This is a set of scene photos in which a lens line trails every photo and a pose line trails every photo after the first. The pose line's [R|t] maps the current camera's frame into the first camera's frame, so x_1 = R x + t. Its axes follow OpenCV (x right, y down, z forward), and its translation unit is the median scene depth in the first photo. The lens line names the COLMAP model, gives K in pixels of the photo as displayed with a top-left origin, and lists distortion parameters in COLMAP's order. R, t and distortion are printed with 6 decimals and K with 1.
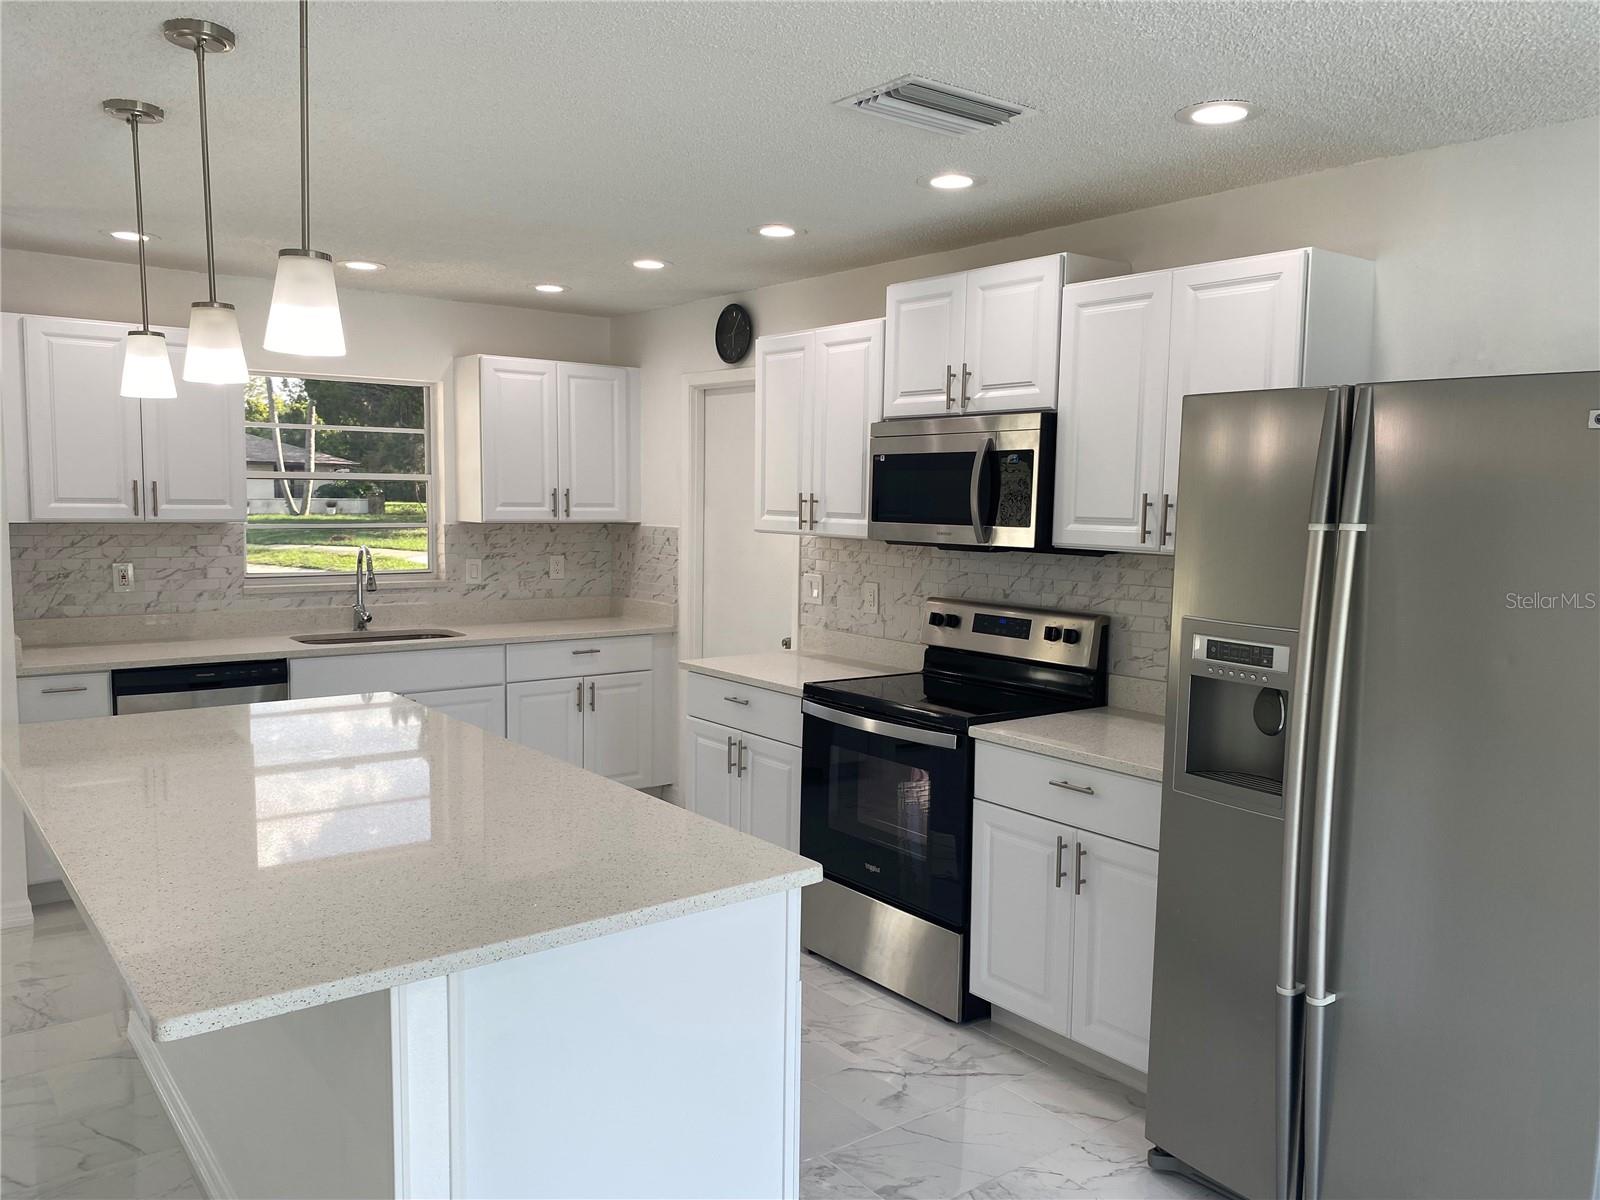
lens RADIAL K [[1227.9, 0, 795.9], [0, 1227.9, 612.1], [0, 0, 1]] dist [0.033208, -0.050558]
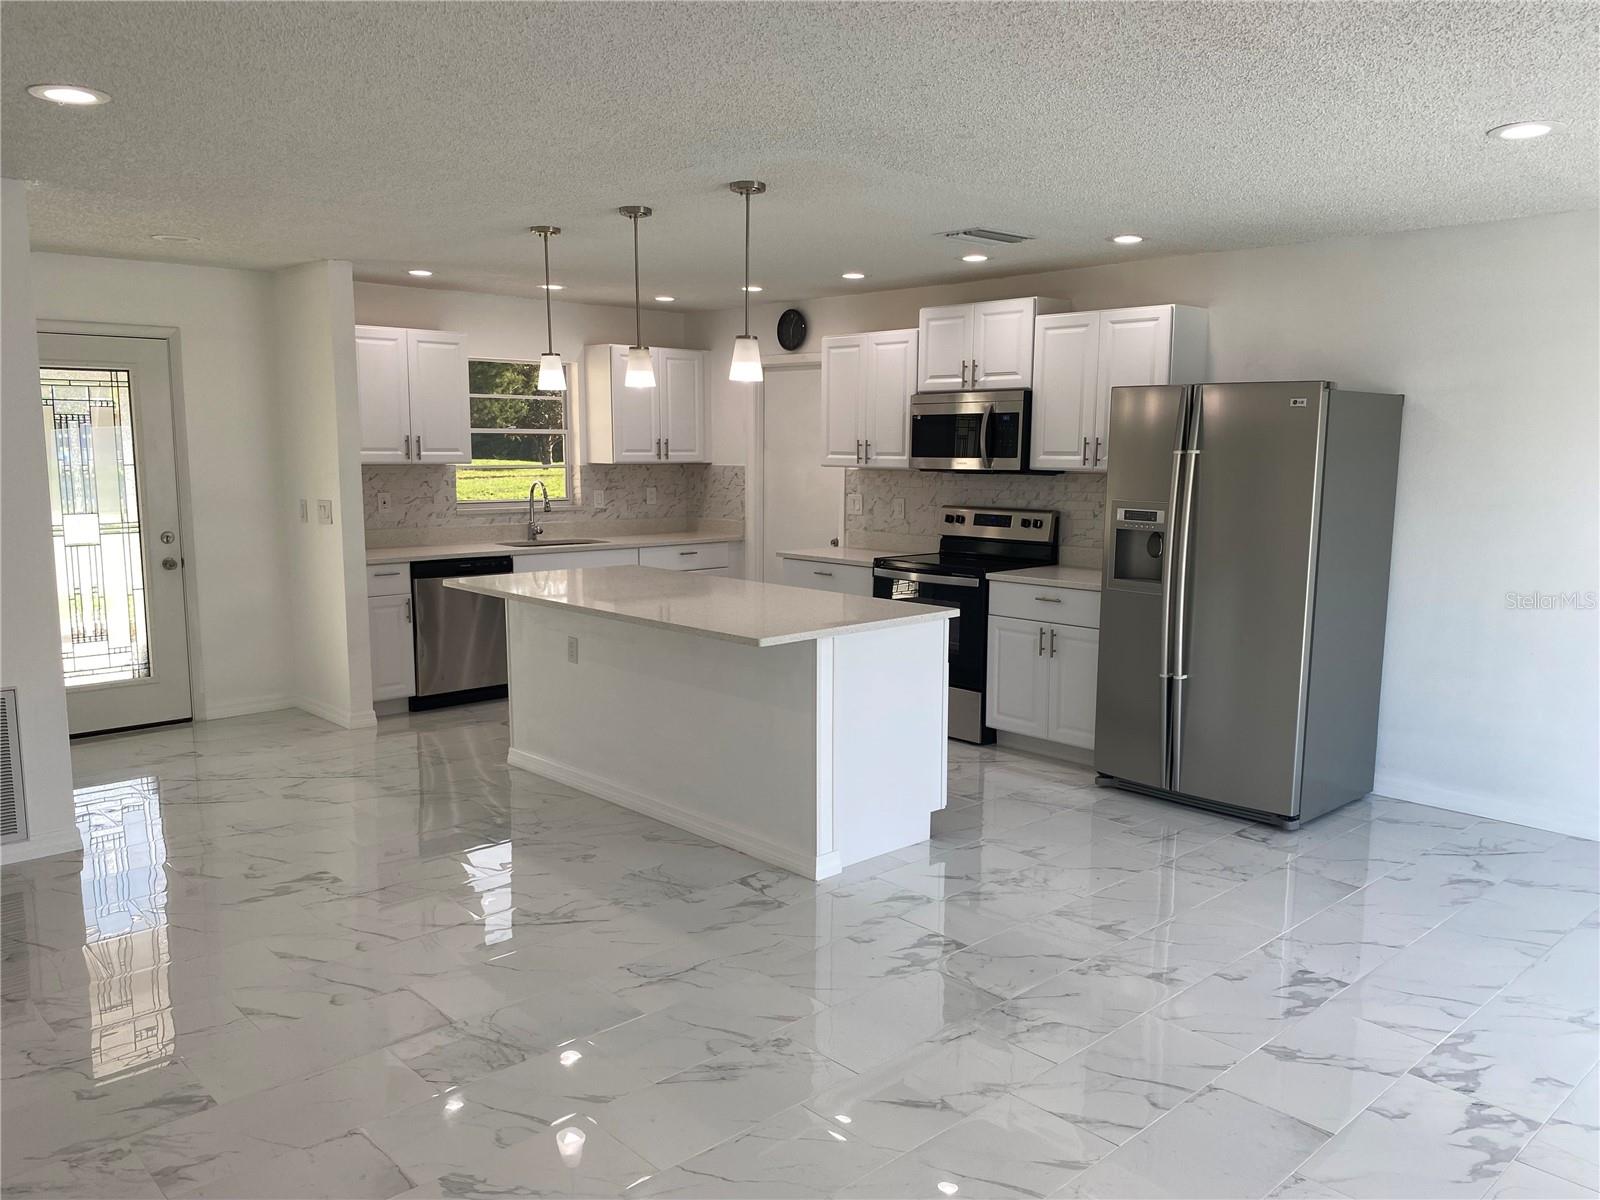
lens RADIAL K [[1227.9, 0, 800.9], [0, 1227.9, 628.5], [0, 0, 1]] dist [0.033208, -0.050558]
pose [[0.994765, -0.025768, 0.098889, -0.259813], [0.020350, 0.998257, 0.055405, 0.061187], [-0.100145, -0.053102, 0.993555, -0.625506]]
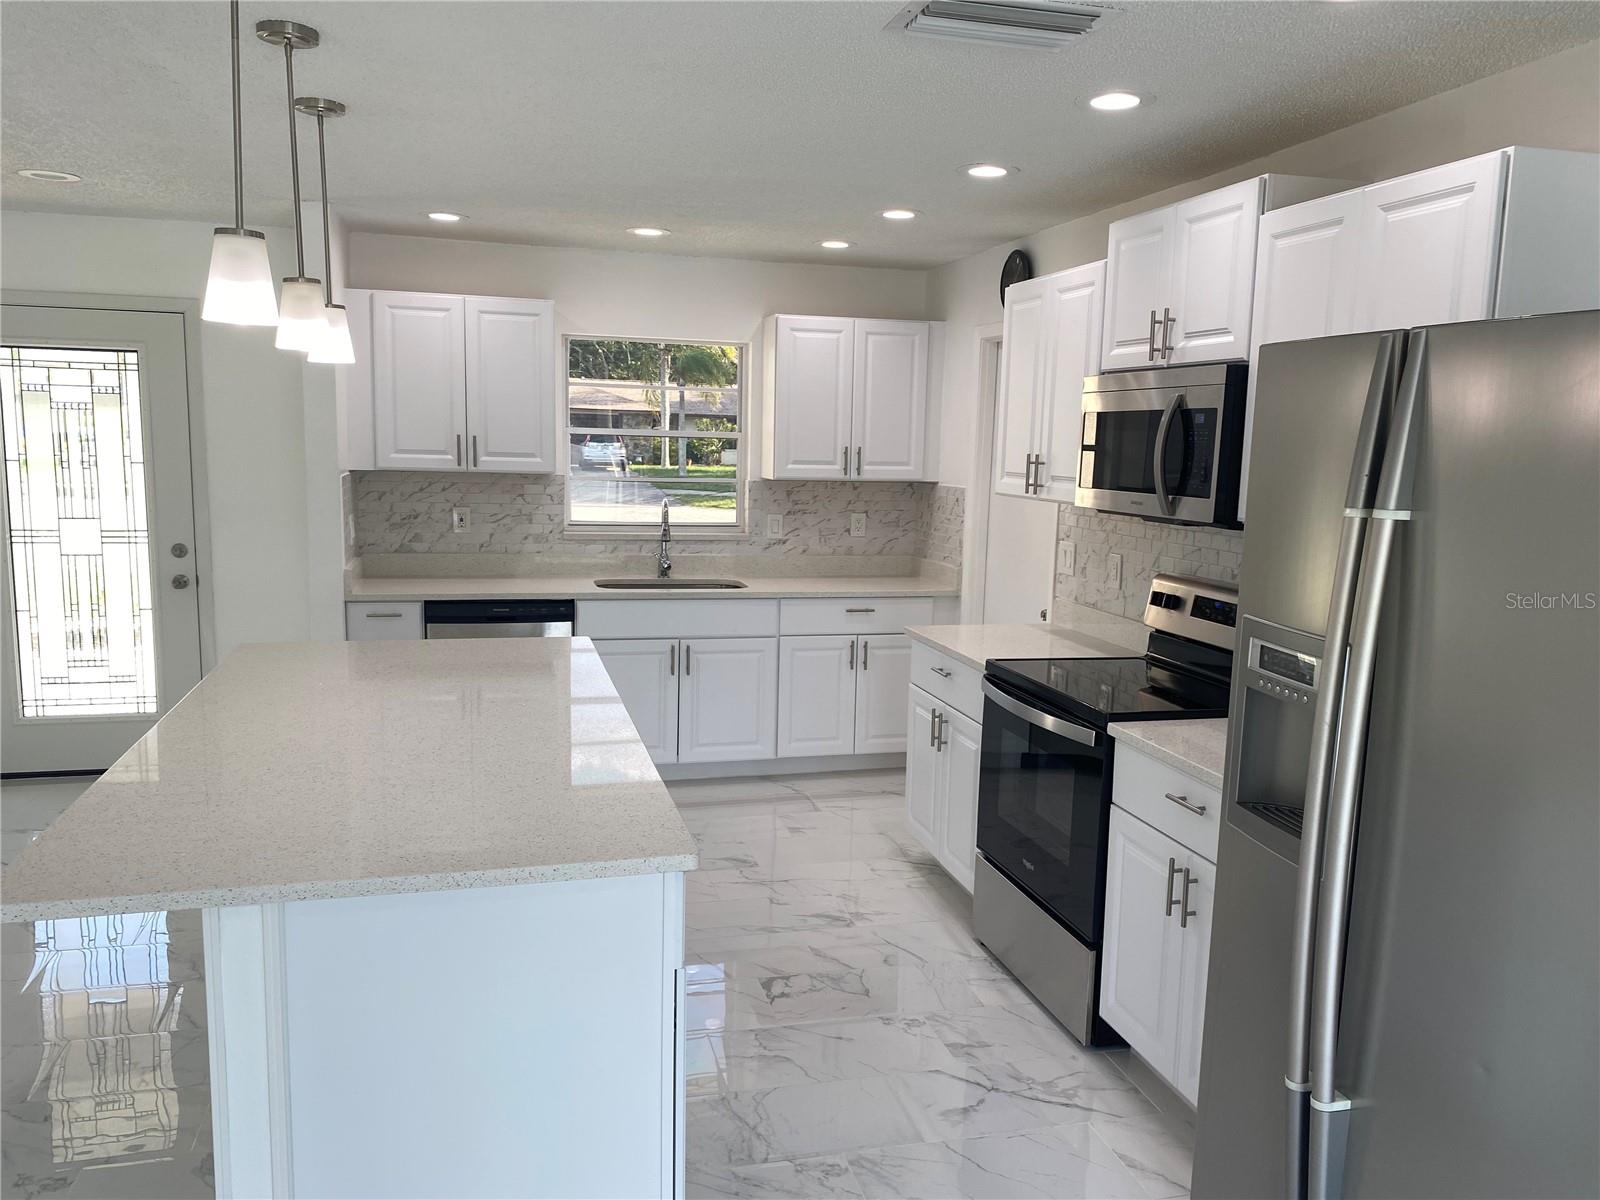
lens RADIAL K [[1227.9, 0, 815.6], [0, 1227.9, 613.9], [0, 0, 1]] dist [0.033208, -0.050558]
pose [[0.924031, 0.063661, -0.376980, 0.243135], [-0.049321, 0.997649, 0.047581, -0.015103], [0.379123, -0.025373, 0.924999, 0.086355]]
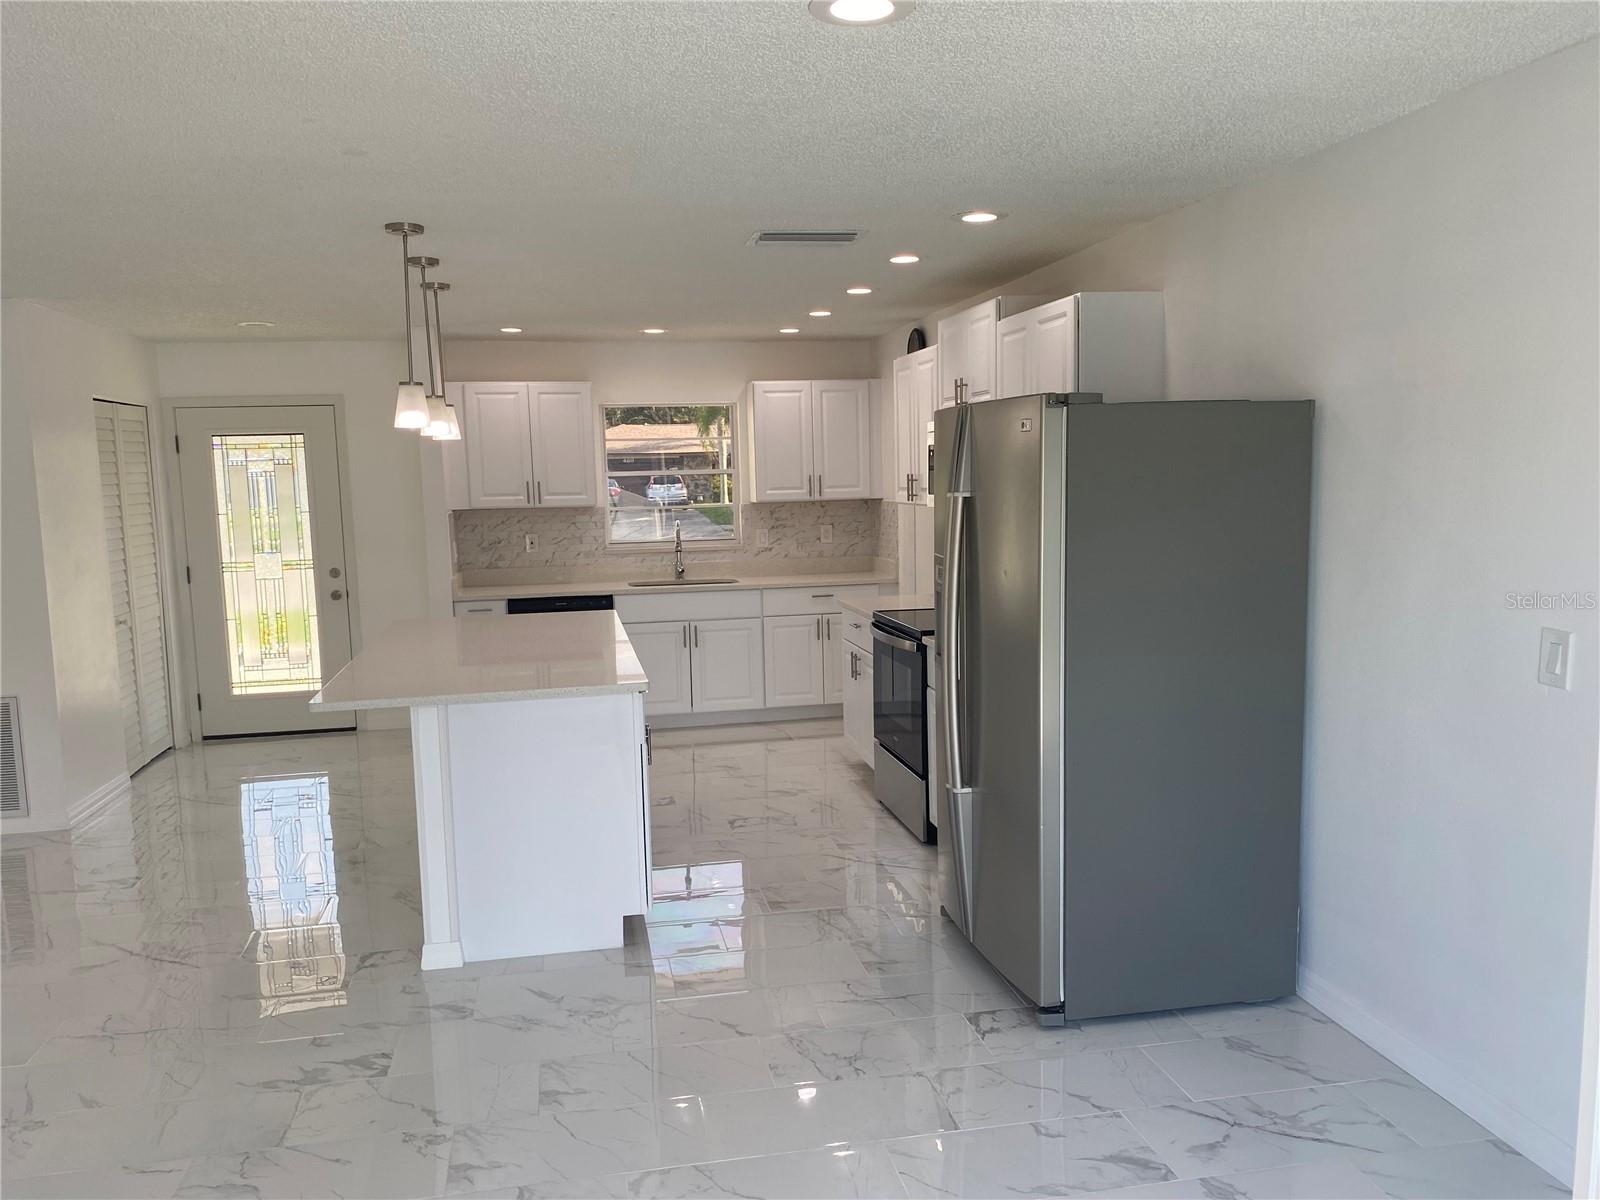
lens RADIAL K [[1227.9, 0, 791.1], [0, 1227.9, 626.0], [0, 0, 1]] dist [0.033208, -0.050558]
pose [[0.892621, 0.019698, -0.450377, 0.573332], [-0.005754, 0.999461, 0.032308, 0.030938], [0.450770, -0.026248, 0.892254, -0.311852]]
